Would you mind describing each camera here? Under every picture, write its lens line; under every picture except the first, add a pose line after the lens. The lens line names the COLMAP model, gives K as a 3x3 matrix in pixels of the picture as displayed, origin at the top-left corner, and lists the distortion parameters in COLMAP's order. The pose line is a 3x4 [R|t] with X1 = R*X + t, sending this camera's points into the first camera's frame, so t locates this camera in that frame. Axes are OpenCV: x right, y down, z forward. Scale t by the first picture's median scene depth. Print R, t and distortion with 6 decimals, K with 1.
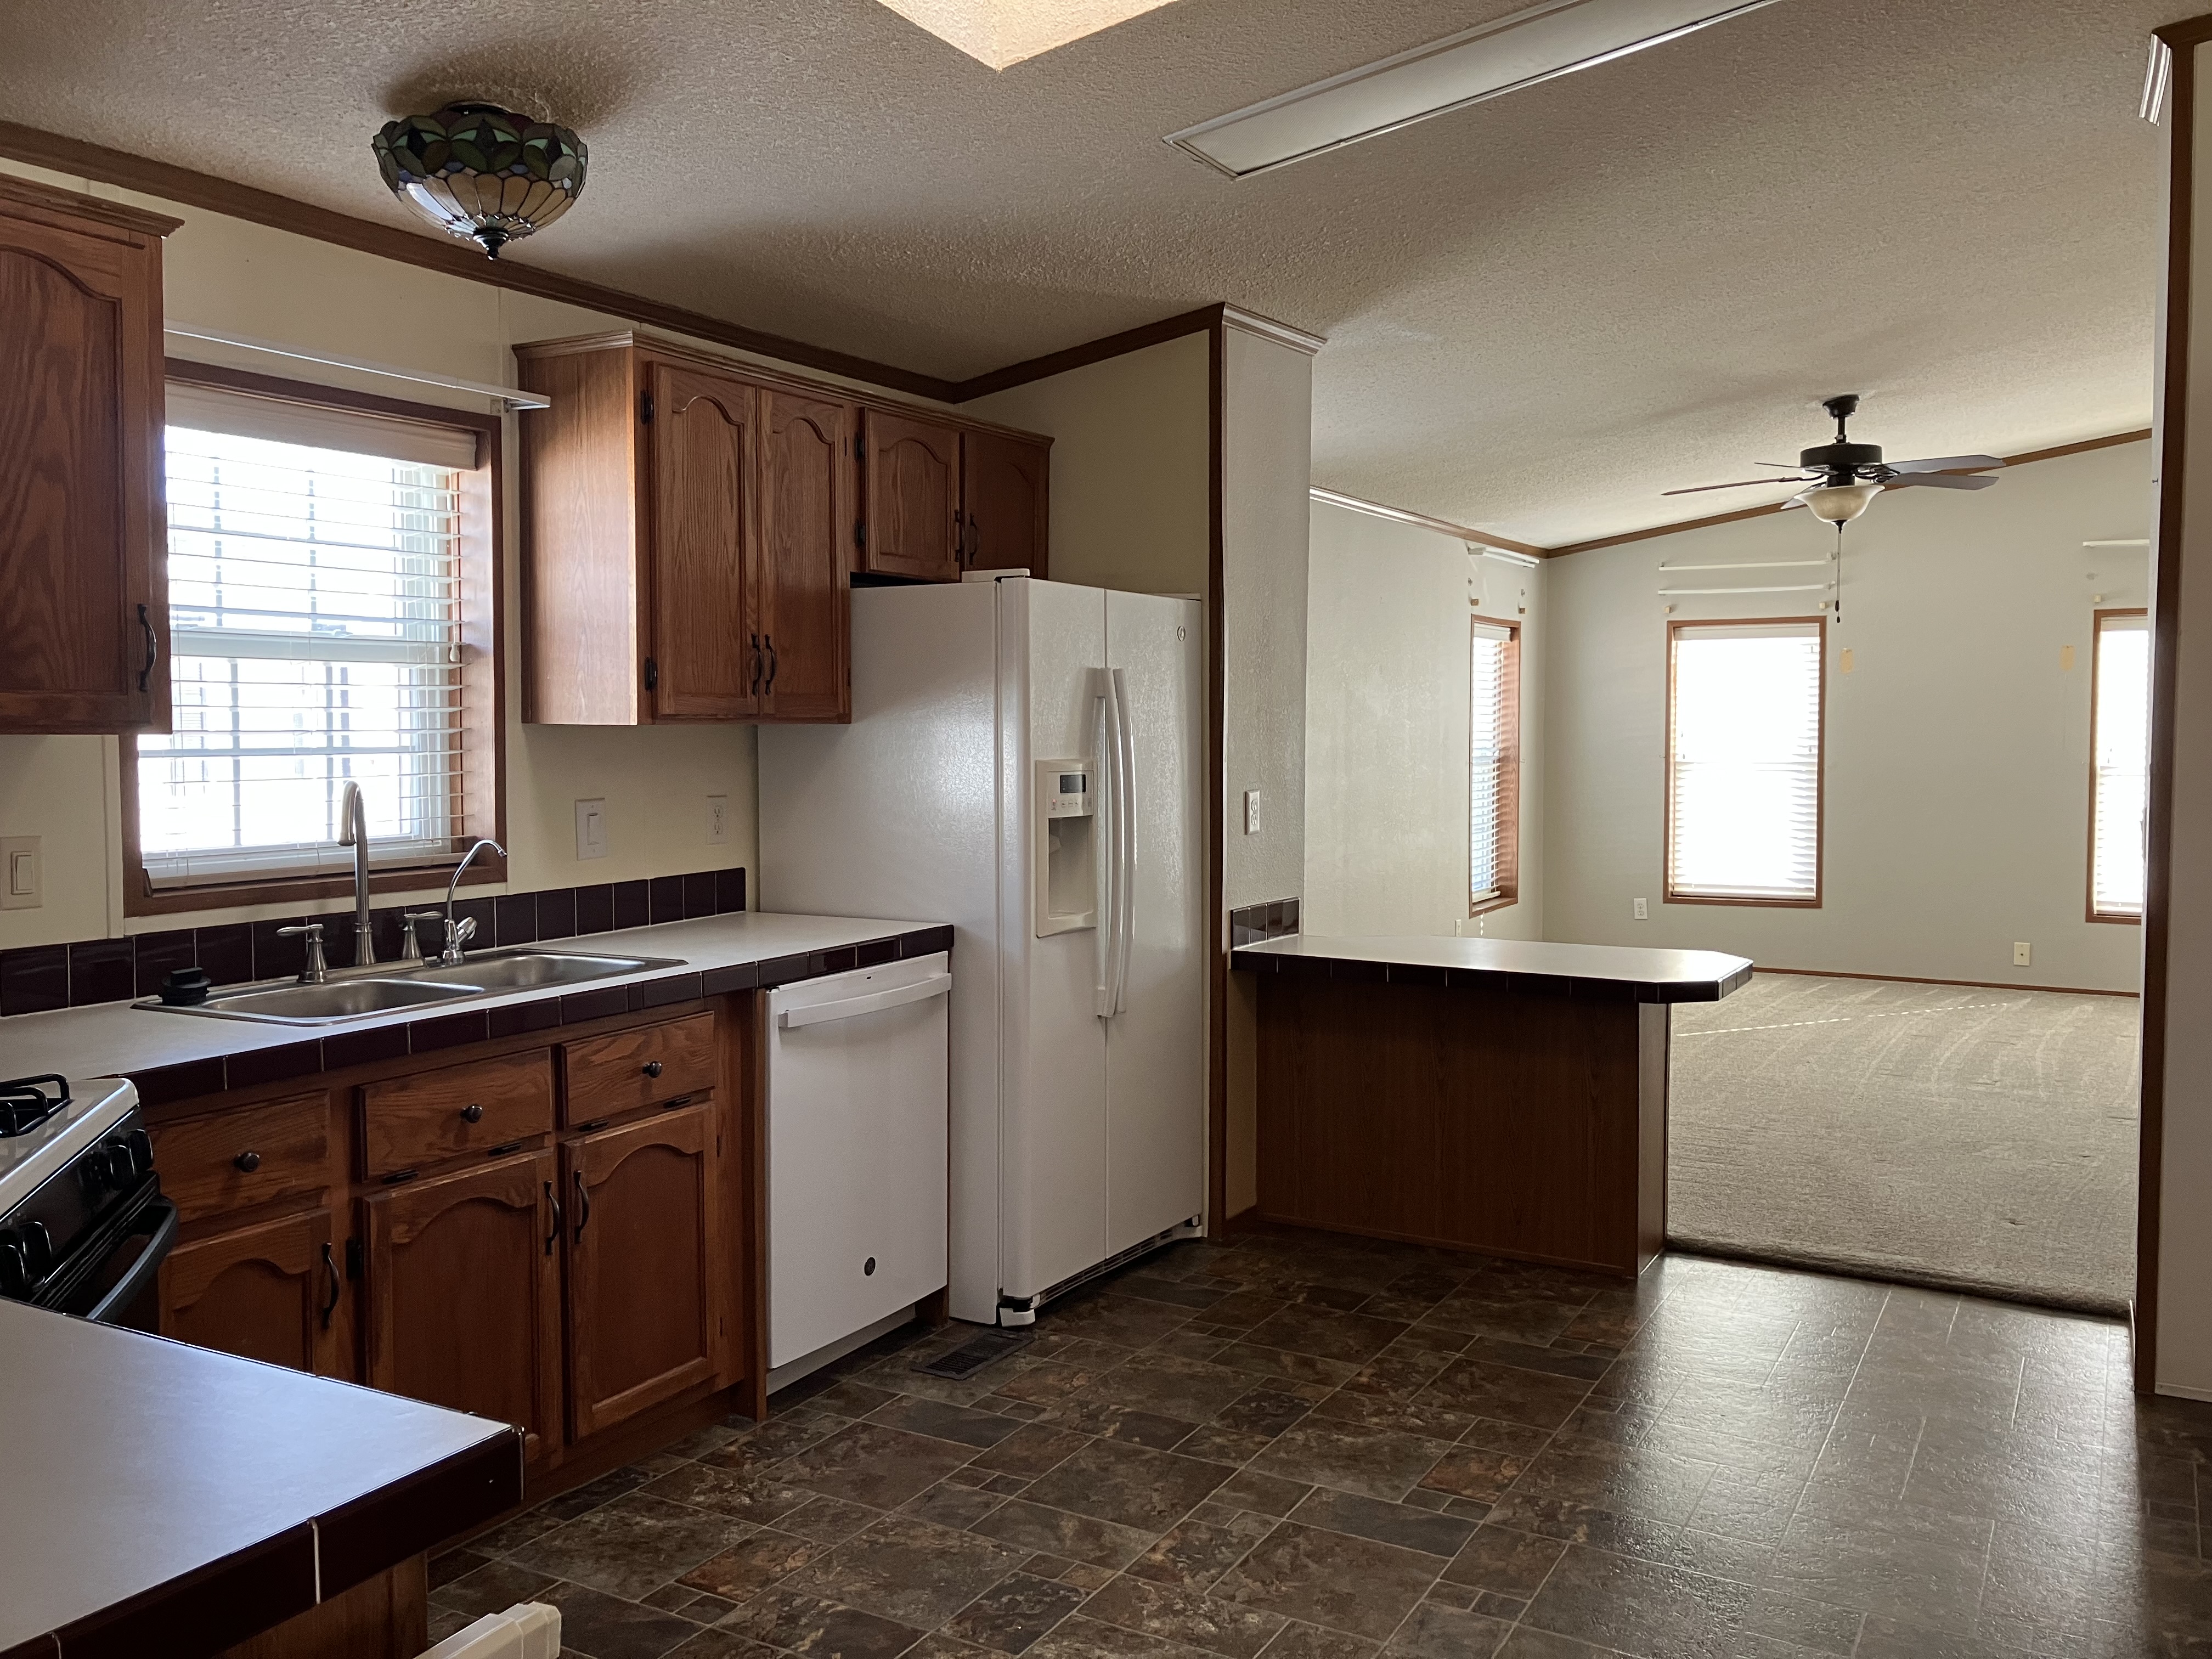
lens RADIAL K [[1867.5, 0, 1074.8], [0, 1867.5, 831.4], [0, 0, 1]] dist [-0.013755, -0.007673]
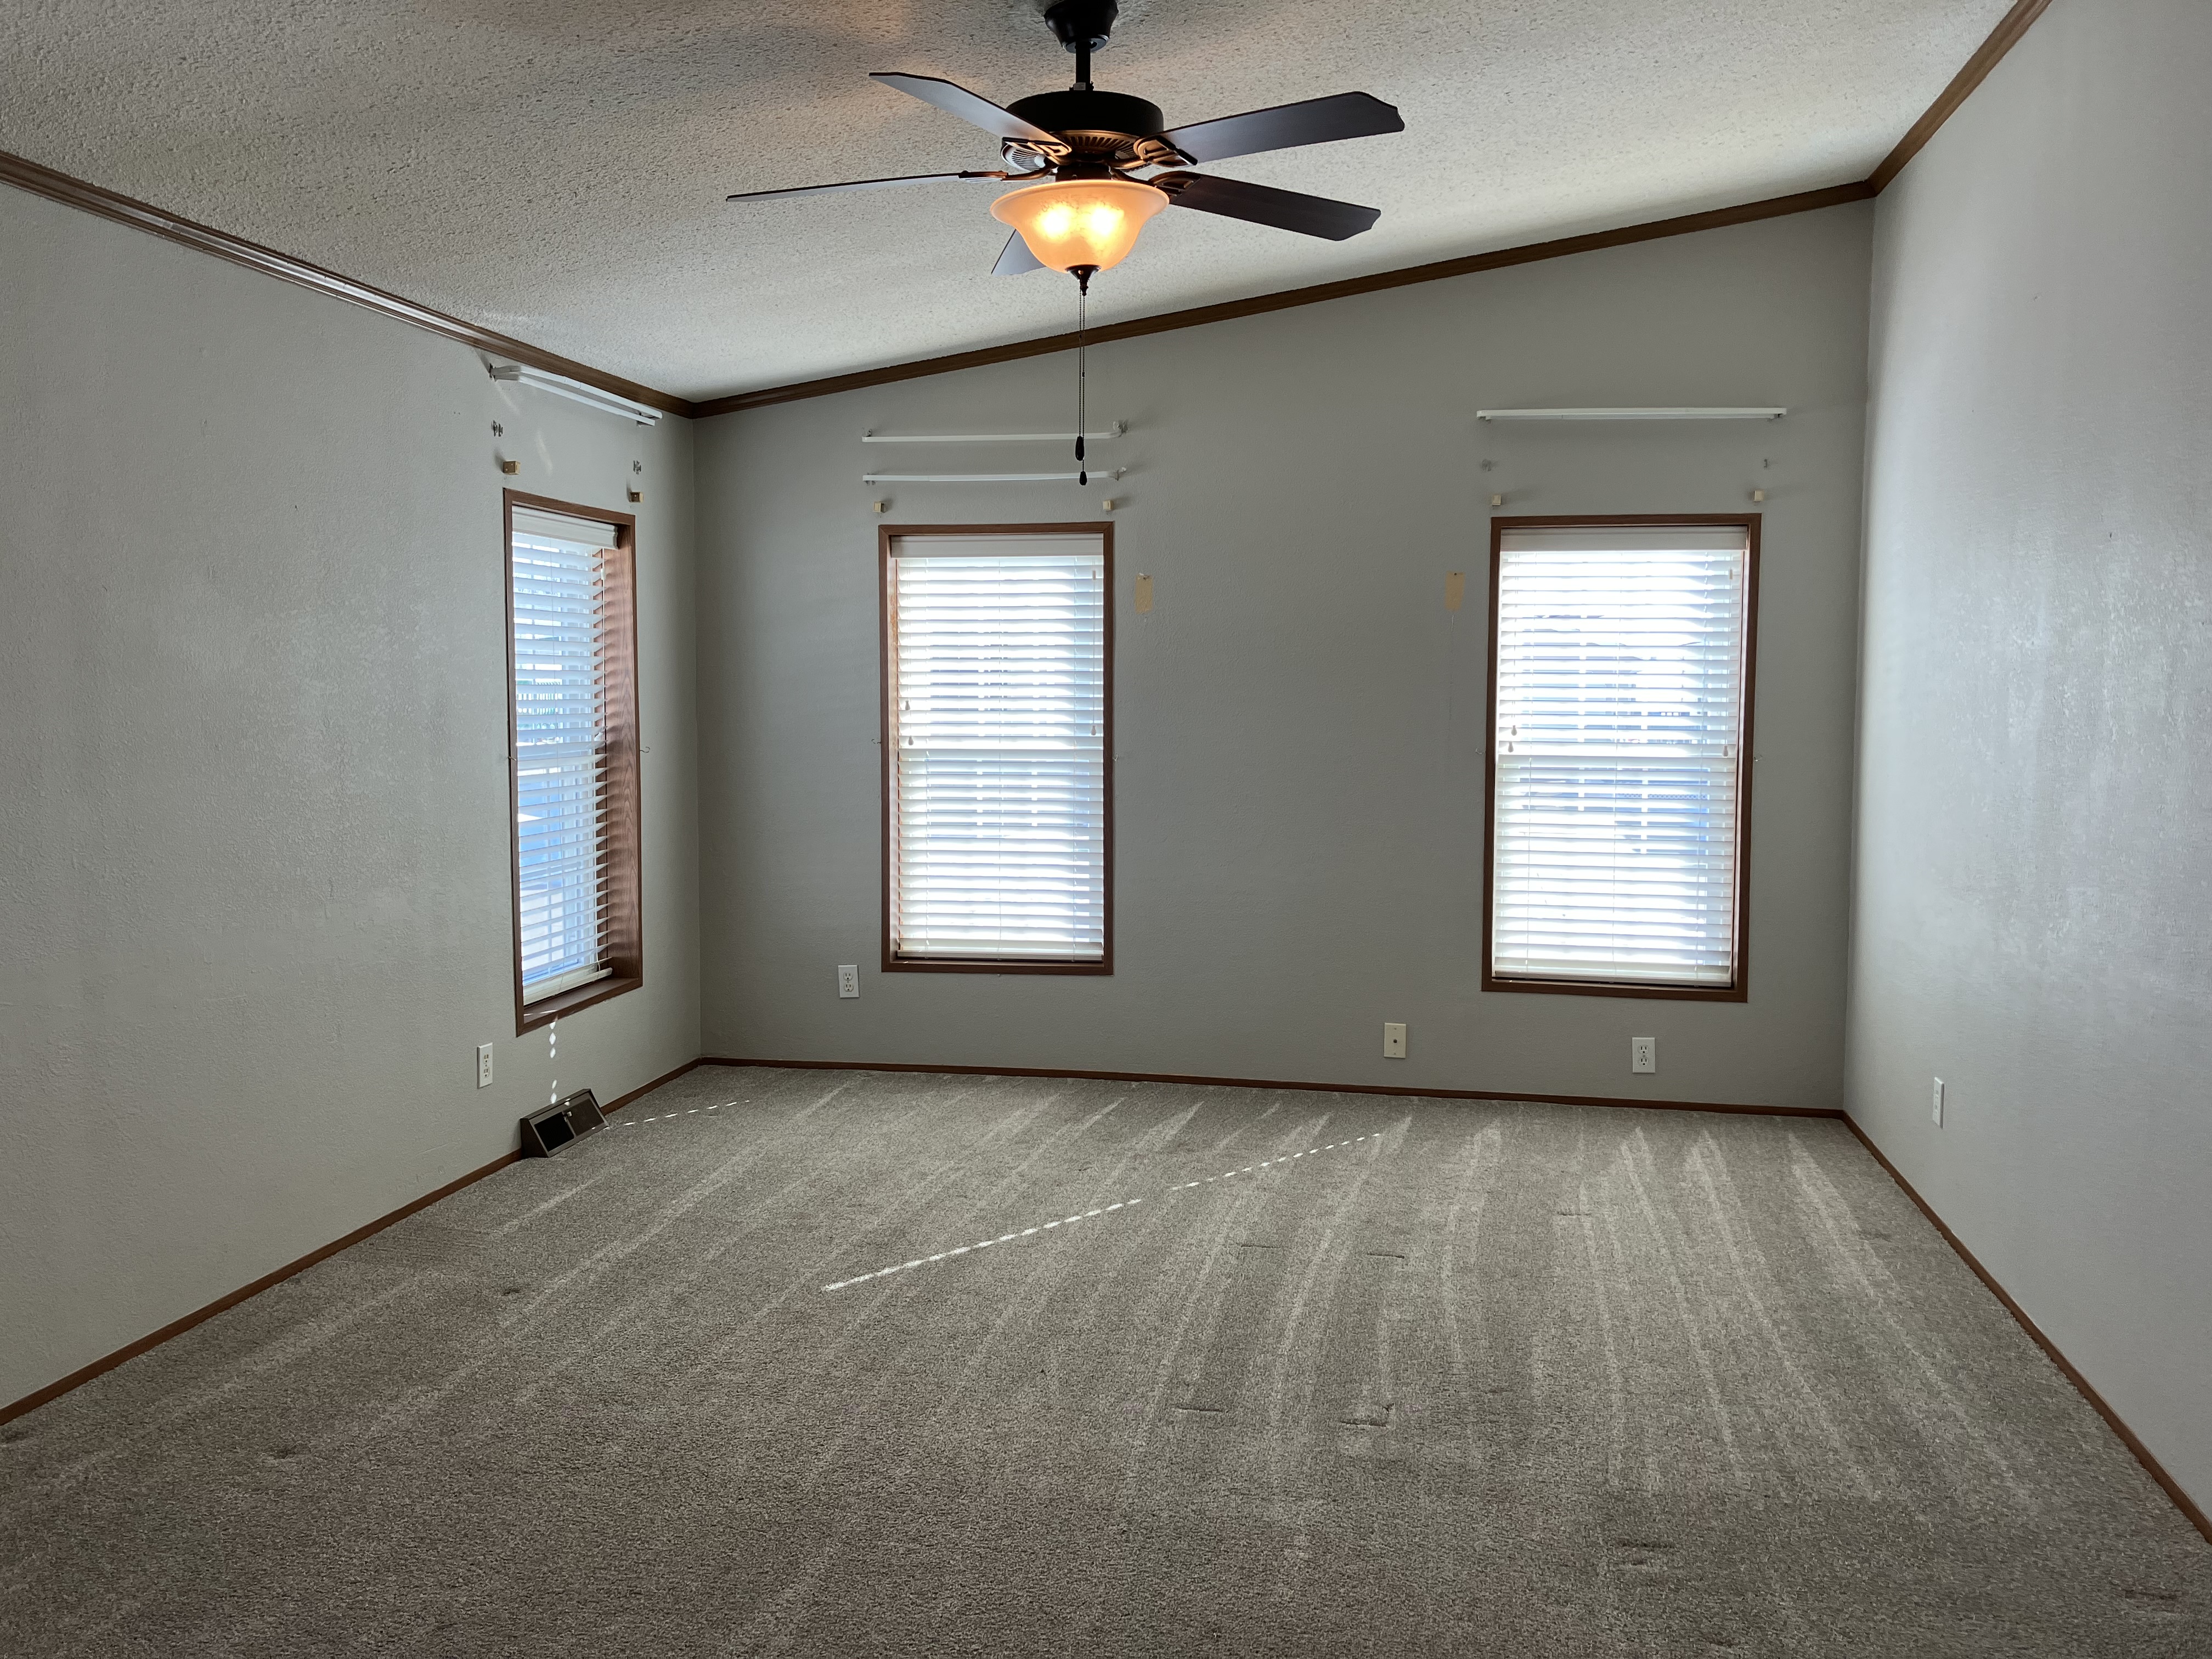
lens RADIAL K [[1849.5, 0, 1106.0], [0, 1849.5, 829.5], [0, 0, 1]] dist [0.203176, -0.003870]
pose [[0.942392, -0.023528, 0.333682, 0.193627], [0.014665, 0.999470, 0.029056, -0.029834], [-0.334189, -0.022488, 0.942238, 0.413047]]
